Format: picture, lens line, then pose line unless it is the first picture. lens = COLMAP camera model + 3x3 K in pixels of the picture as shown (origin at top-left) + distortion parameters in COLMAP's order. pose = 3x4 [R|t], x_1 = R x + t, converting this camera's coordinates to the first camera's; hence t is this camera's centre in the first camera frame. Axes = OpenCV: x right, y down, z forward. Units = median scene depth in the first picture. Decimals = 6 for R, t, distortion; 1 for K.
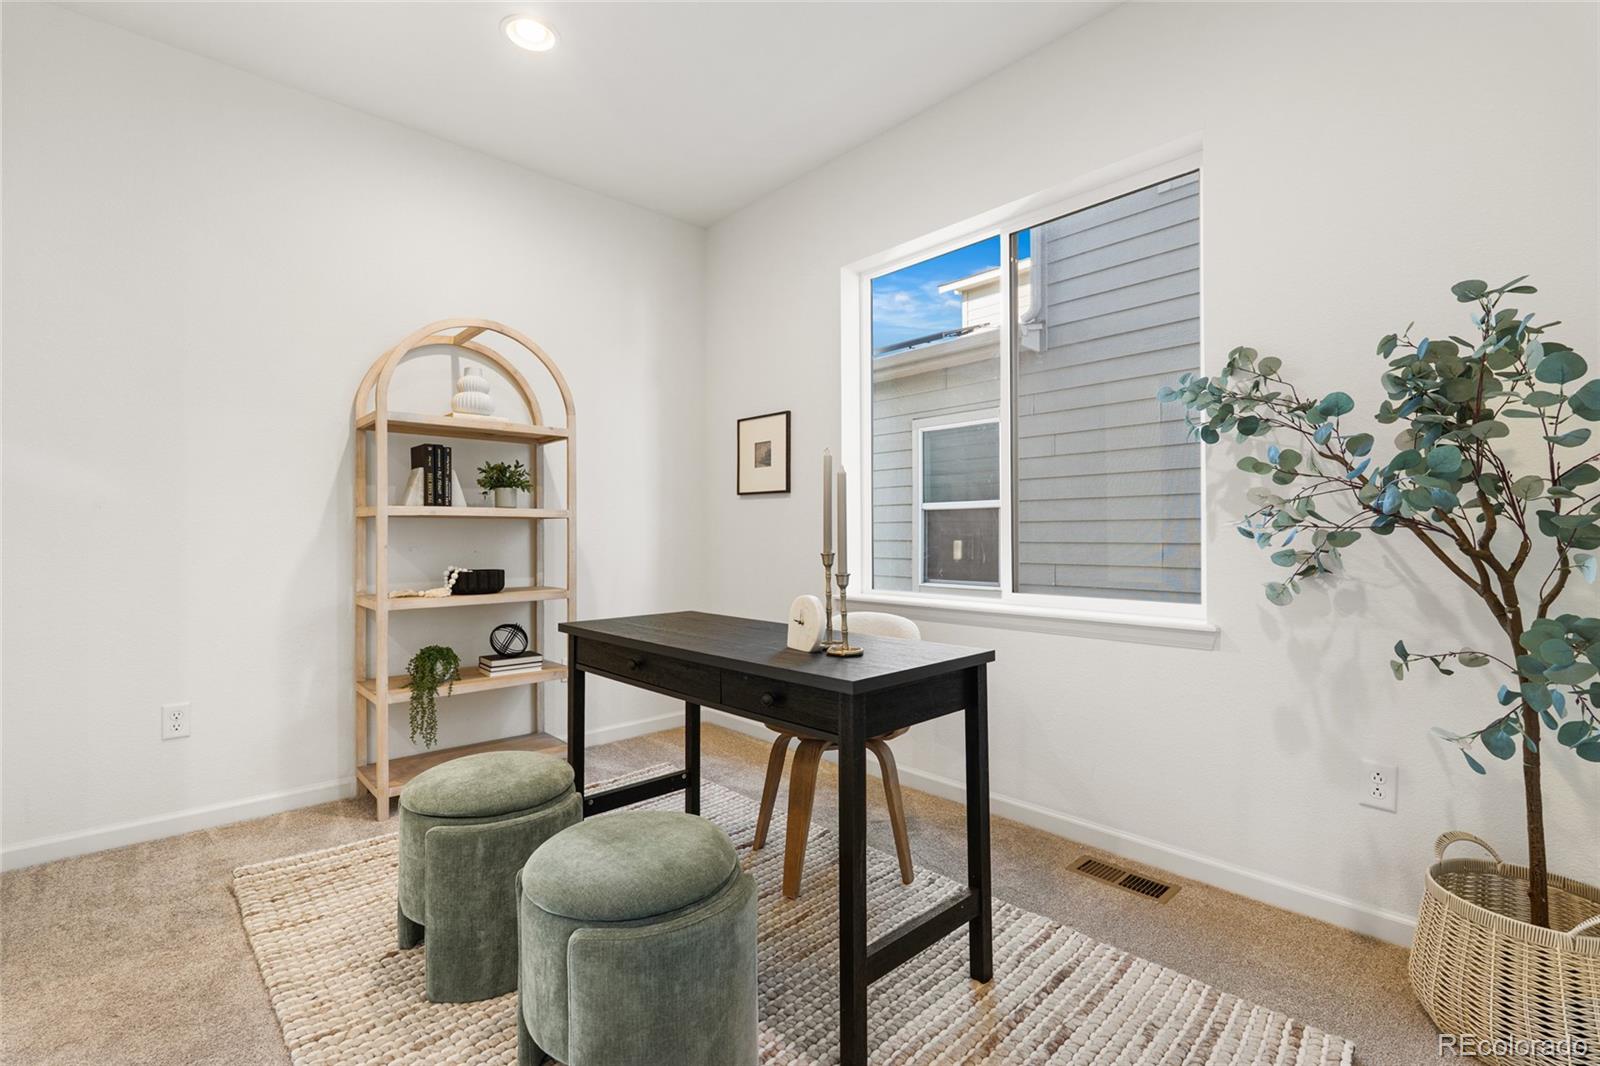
lens RADIAL K [[715.5, 0, 800.6], [0, 715.5, 532.0], [0, 0, 1]] dist [-0.004332, 0.000270]
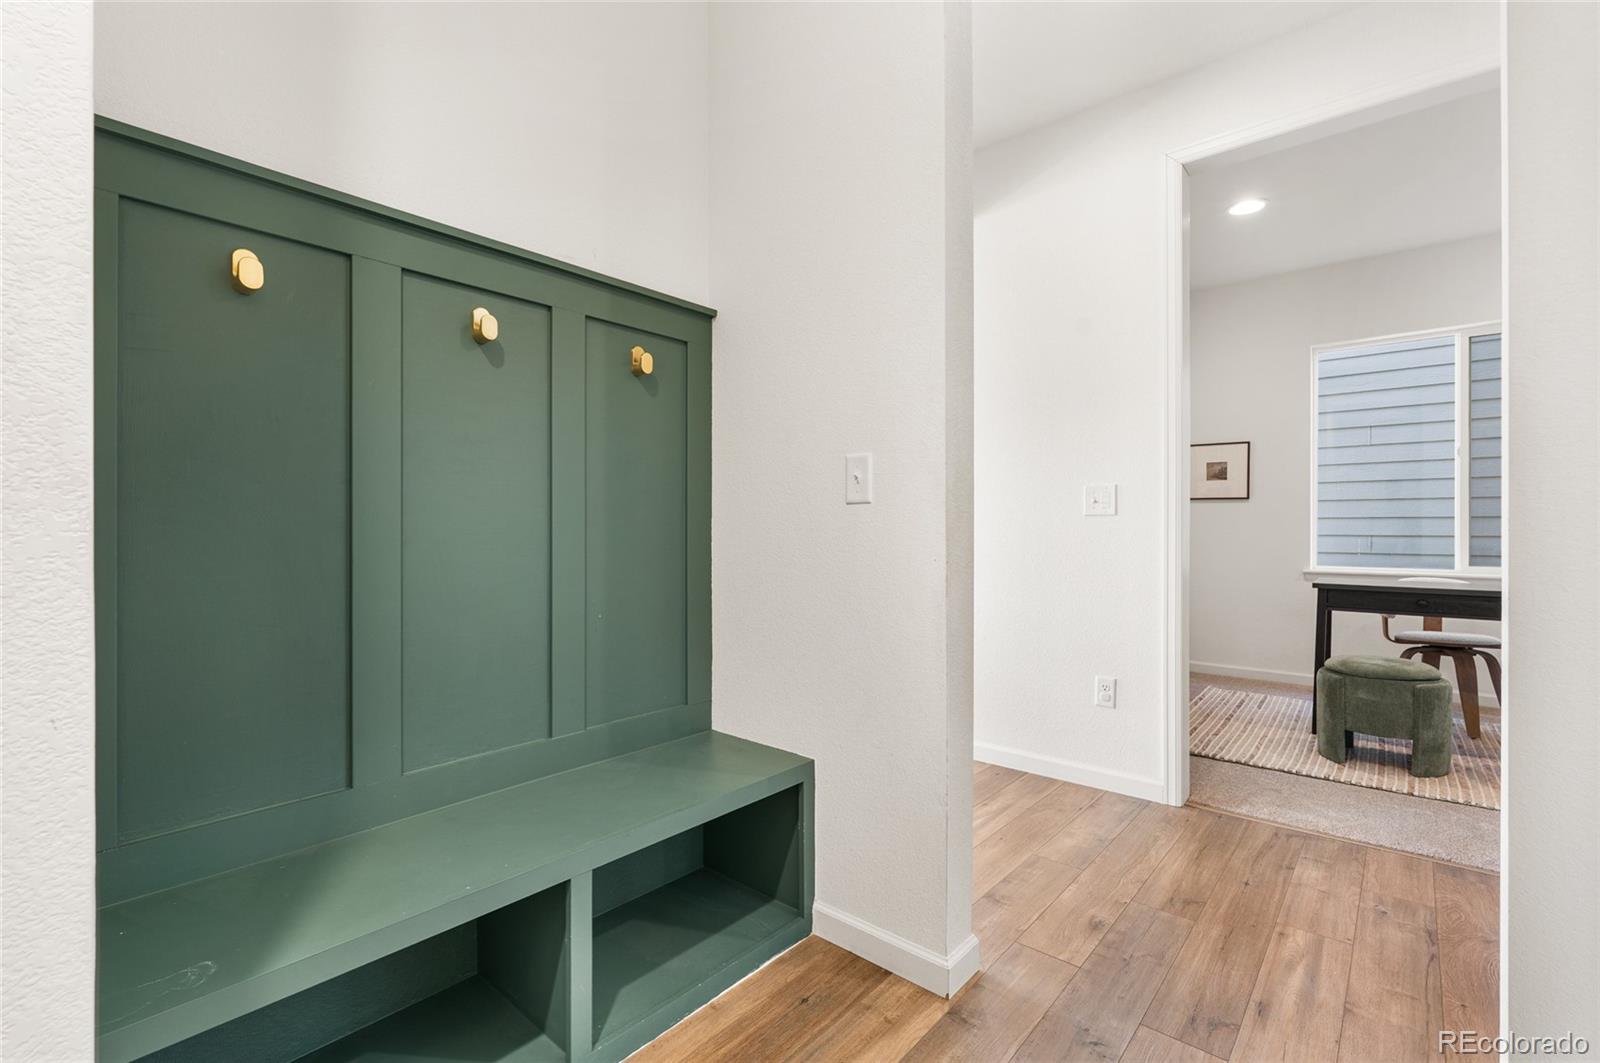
lens RADIAL K [[715.5, 0, 793.3], [0, 715.5, 528.7], [0, 0, 1]] dist [-0.004332, 0.000270]
pose [[0.992466, 0.003511, 0.122467, -1.610682], [-0.003867, 0.999989, 0.002671, 0.005278], [-0.122456, -0.003125, 0.992469, -0.440723]]
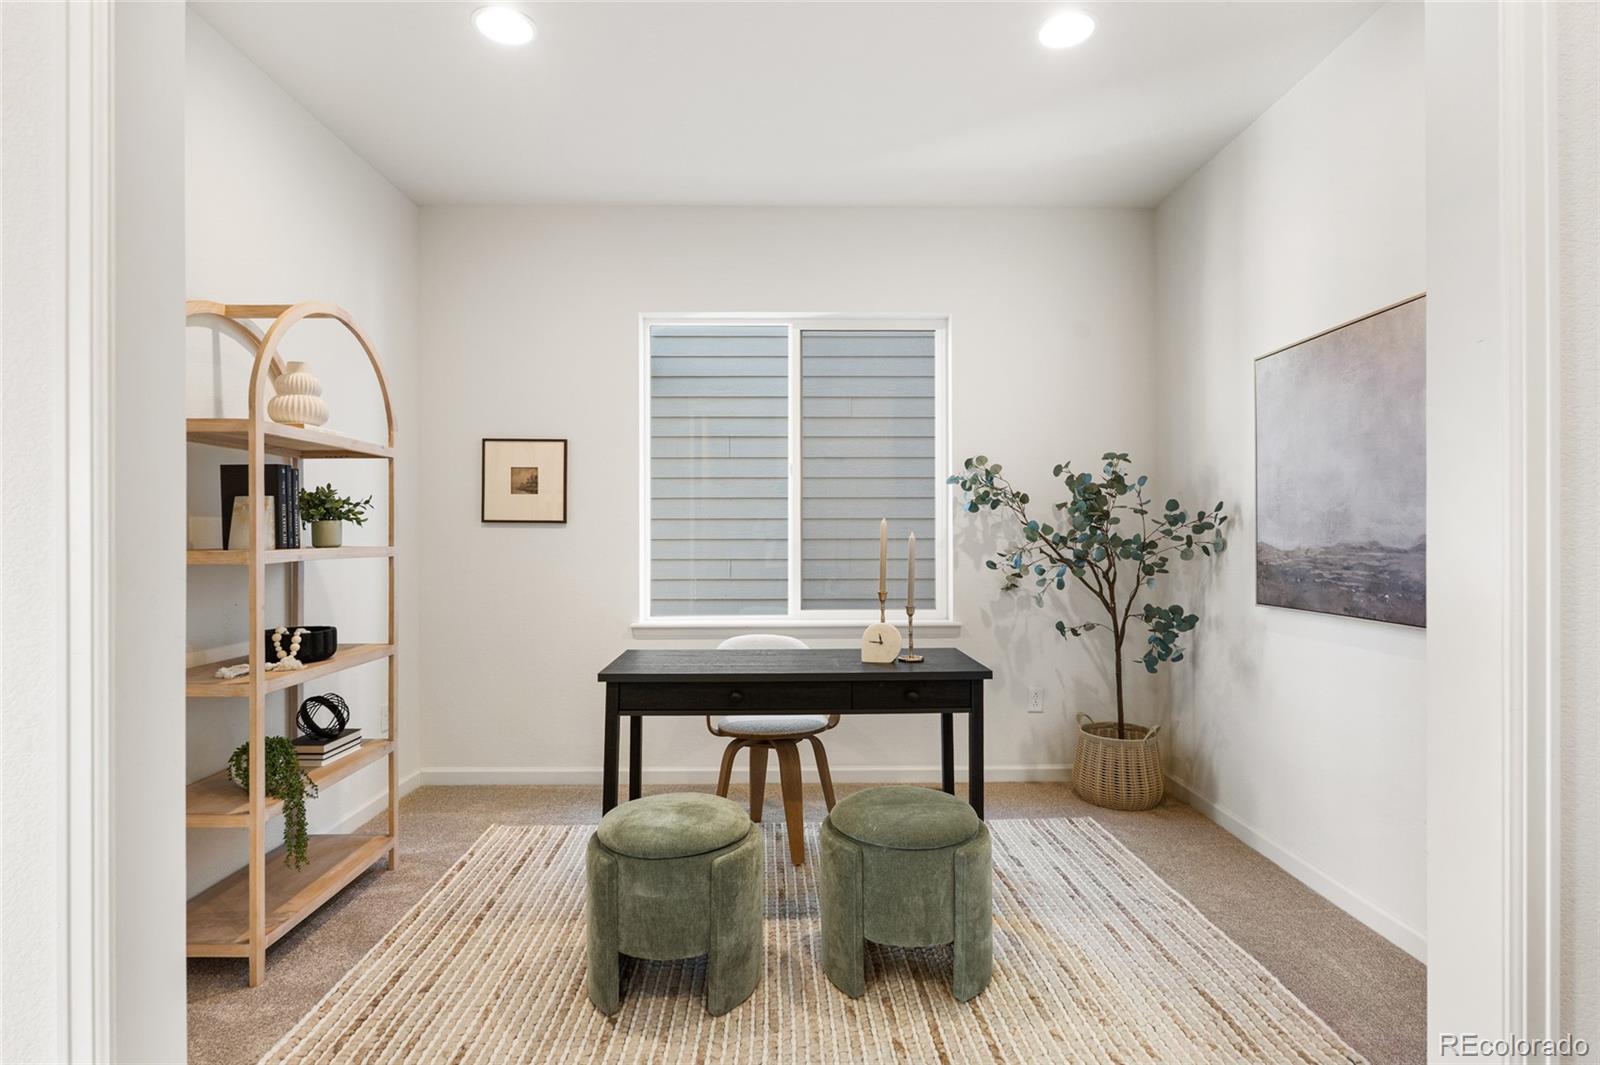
lens RADIAL K [[803.5, 0, 793.4], [0, 803.5, 536.0], [0, 0, 1]] dist [-0.004263, -0.000876]
pose [[0.665410, -0.000398, 0.746478, -0.928050], [-0.002637, 0.999992, 0.002884, -0.061736], [-0.746474, -0.003887, 0.665404, 0.058892]]
